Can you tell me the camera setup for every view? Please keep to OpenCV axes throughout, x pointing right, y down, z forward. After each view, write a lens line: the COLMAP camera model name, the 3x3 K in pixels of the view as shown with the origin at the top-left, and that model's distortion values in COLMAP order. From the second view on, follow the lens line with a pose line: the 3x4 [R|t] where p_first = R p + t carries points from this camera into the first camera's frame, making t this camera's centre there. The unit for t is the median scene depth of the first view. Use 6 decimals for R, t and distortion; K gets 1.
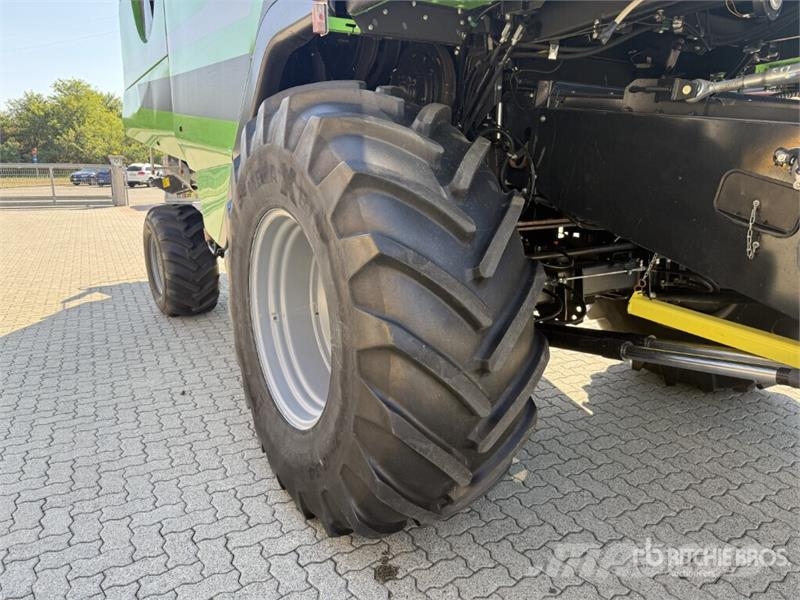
lens RADIAL K [[547.8, 0, 393.1], [0, 547.8, 298.5], [0, 0, 1]] dist [0.066704, -0.103860]
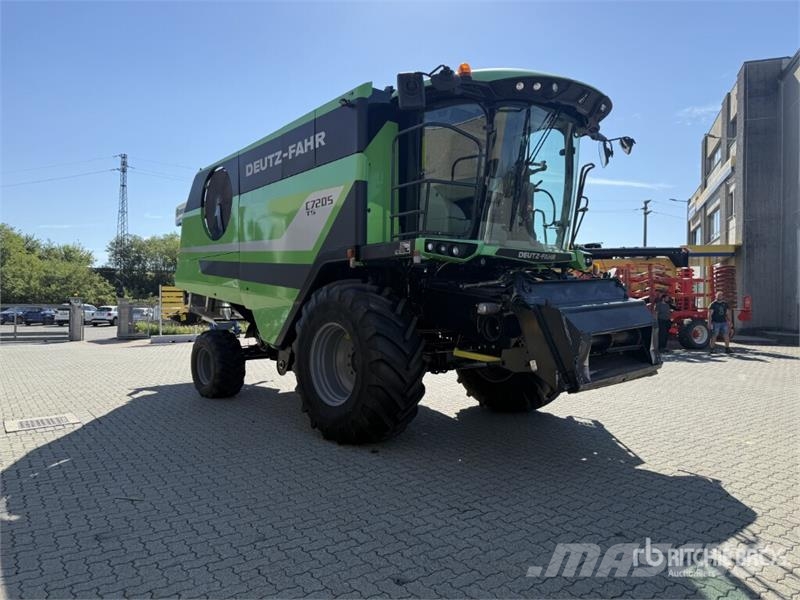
lens RADIAL K [[563.7, 0, 392.6], [0, 563.7, 299.2], [0, 0, 1]] dist [0.061601, -0.063415]
pose [[0.988174, -0.001974, 0.153325, -0.386439], [0.038829, 0.970548, -0.237756, 0.467122], [-0.148340, 0.240898, 0.959147, -2.041647]]
